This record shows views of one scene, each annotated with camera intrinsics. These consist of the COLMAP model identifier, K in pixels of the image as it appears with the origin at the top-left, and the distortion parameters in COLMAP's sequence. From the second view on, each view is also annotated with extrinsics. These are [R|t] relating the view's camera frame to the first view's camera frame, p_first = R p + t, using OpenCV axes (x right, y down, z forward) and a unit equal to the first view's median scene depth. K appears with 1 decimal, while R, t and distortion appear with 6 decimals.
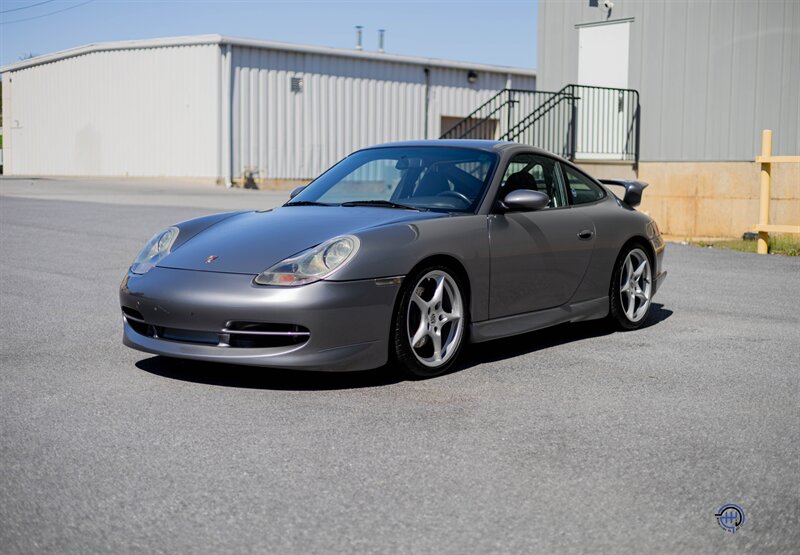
lens RADIAL K [[1172.5, 0, 408.2], [0, 1172.5, 279.3], [0, 0, 1]] dist [0.027829, -0.054477]
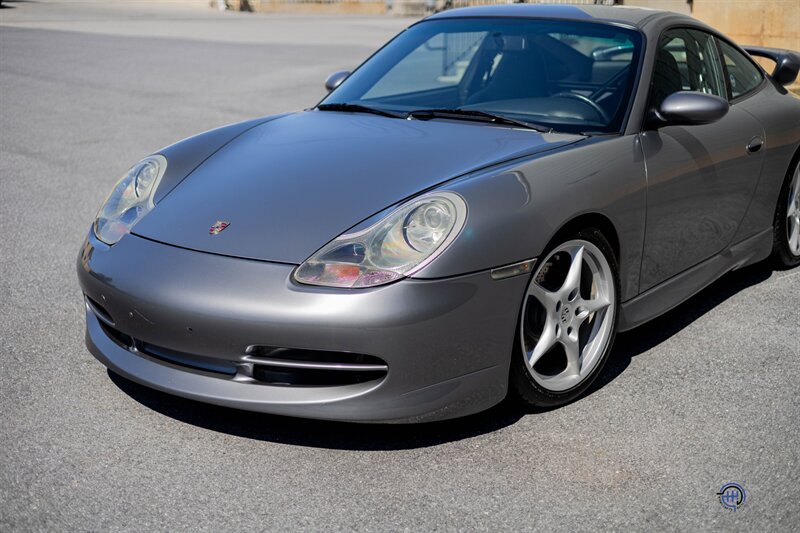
lens RADIAL K [[1128.6, 0, 400.0], [0, 1128.6, 266.5], [0, 0, 1]] dist [0.024333, -0.015969]
pose [[0.999993, -0.003571, 0.001059, -0.026105], [0.003367, 0.988165, 0.153360, -0.031284], [-0.001594, -0.153356, 0.988170, 0.145936]]
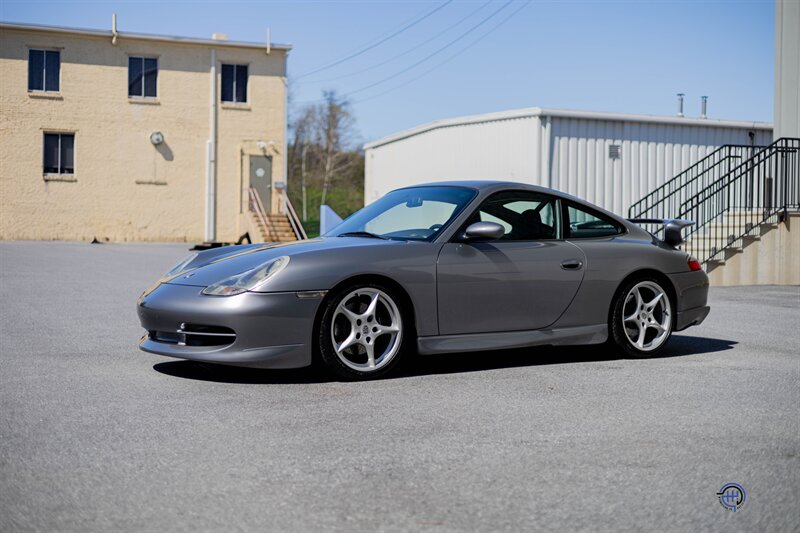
lens RADIAL K [[1128.6, 0, 400.0], [0, 1128.6, 266.5], [0, 0, 1]] dist [0.024333, -0.015969]
pose [[0.942333, 0.005361, -0.334634, 0.154826], [-0.028243, 0.997579, -0.063549, 0.015034], [0.333483, 0.069335, 0.940203, -0.013781]]
